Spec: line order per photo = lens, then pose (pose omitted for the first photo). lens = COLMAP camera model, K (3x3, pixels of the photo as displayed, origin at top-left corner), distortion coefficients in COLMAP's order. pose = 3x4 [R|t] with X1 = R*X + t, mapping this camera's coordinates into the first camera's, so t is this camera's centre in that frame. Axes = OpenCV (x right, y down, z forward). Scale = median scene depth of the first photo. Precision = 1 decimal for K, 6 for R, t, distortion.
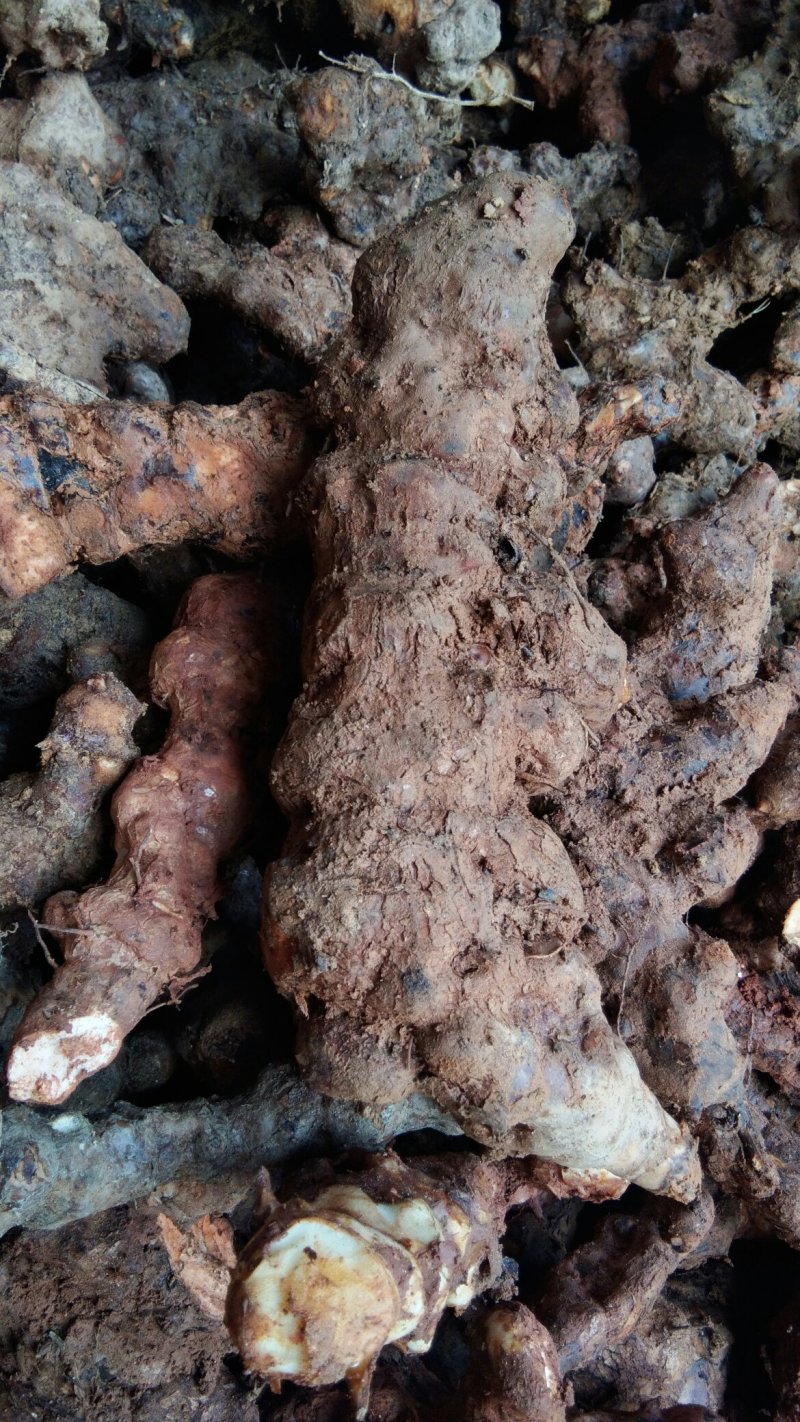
lens RADIAL K [[1138.2, 0, 396.0], [0, 1138.2, 706.1], [0, 0, 1]] dist [0.069357, -0.123404]
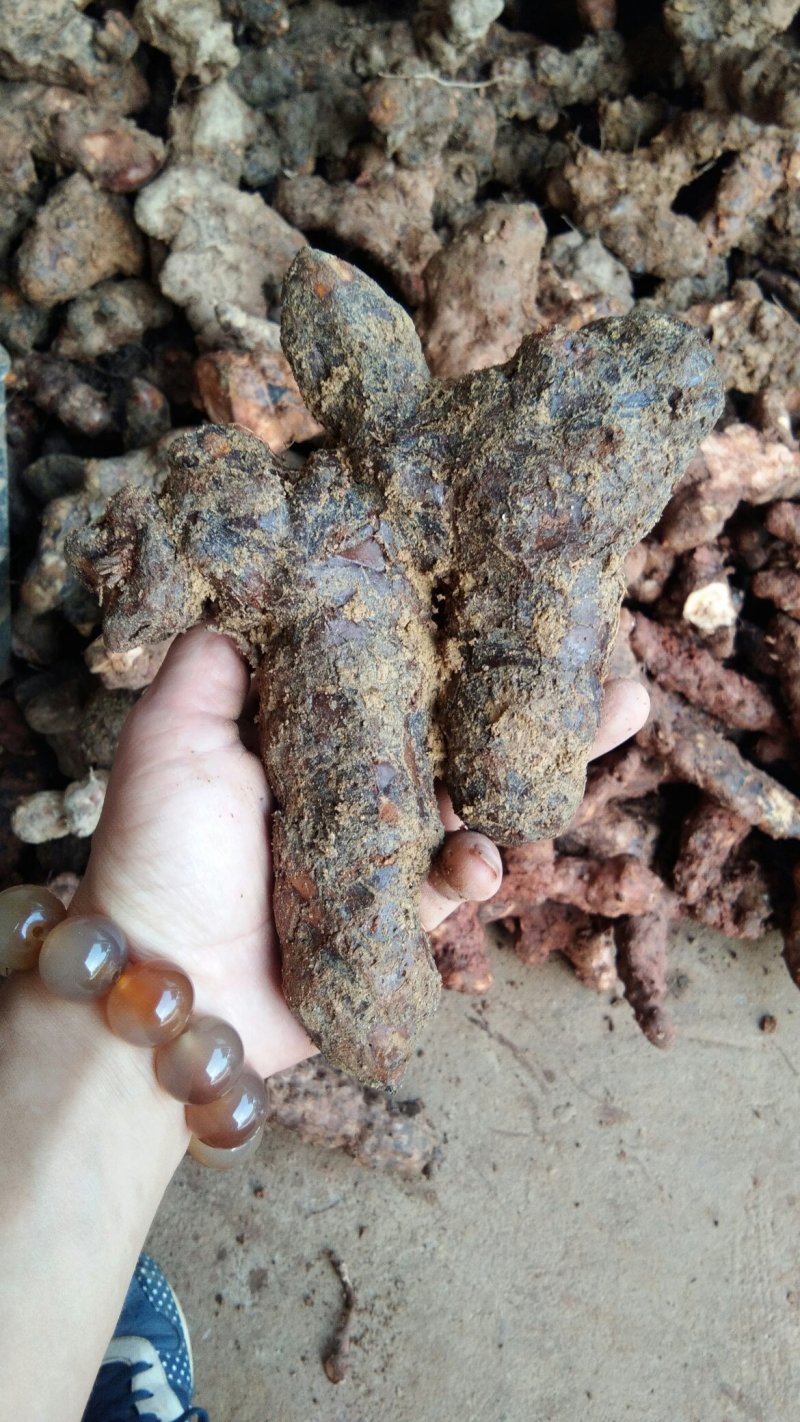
lens RADIAL K [[1138.2, 0, 400.6], [0, 1138.2, 708.7], [0, 0, 1]] dist [0.069357, -0.123404]
pose [[0.993614, -0.055179, -0.098416, 0.054468], [0.079048, 0.962843, 0.258236, -0.114630], [0.080510, -0.264366, 0.961056, -0.585253]]
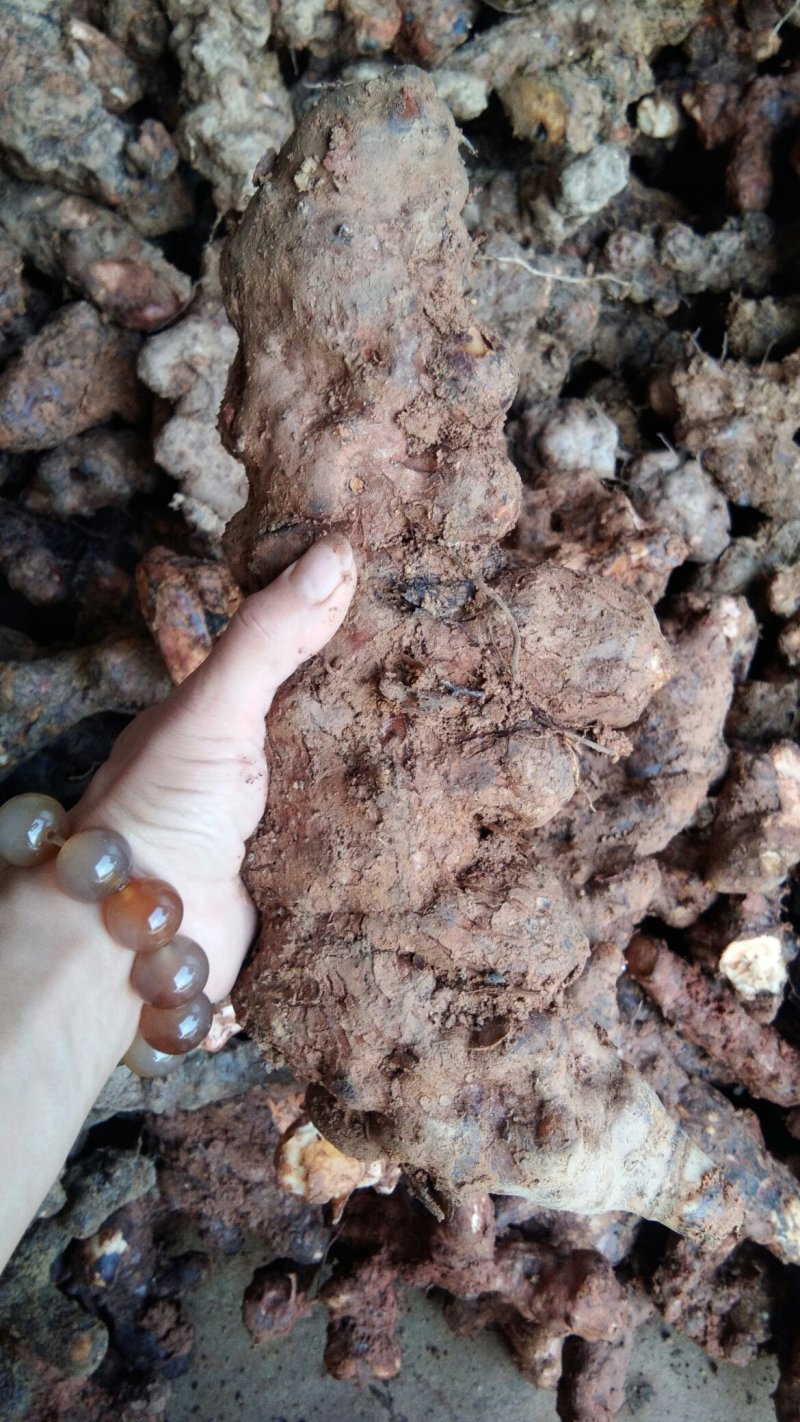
lens RADIAL K [[1138.2, 0, 393.7], [0, 1138.2, 713.4], [0, 0, 1]] dist [0.069357, -0.123404]
pose [[0.979925, 0.121788, -0.157842, 0.103277], [-0.082657, 0.968658, 0.234242, -0.300260], [0.181423, -0.216493, 0.959279, -0.261876]]
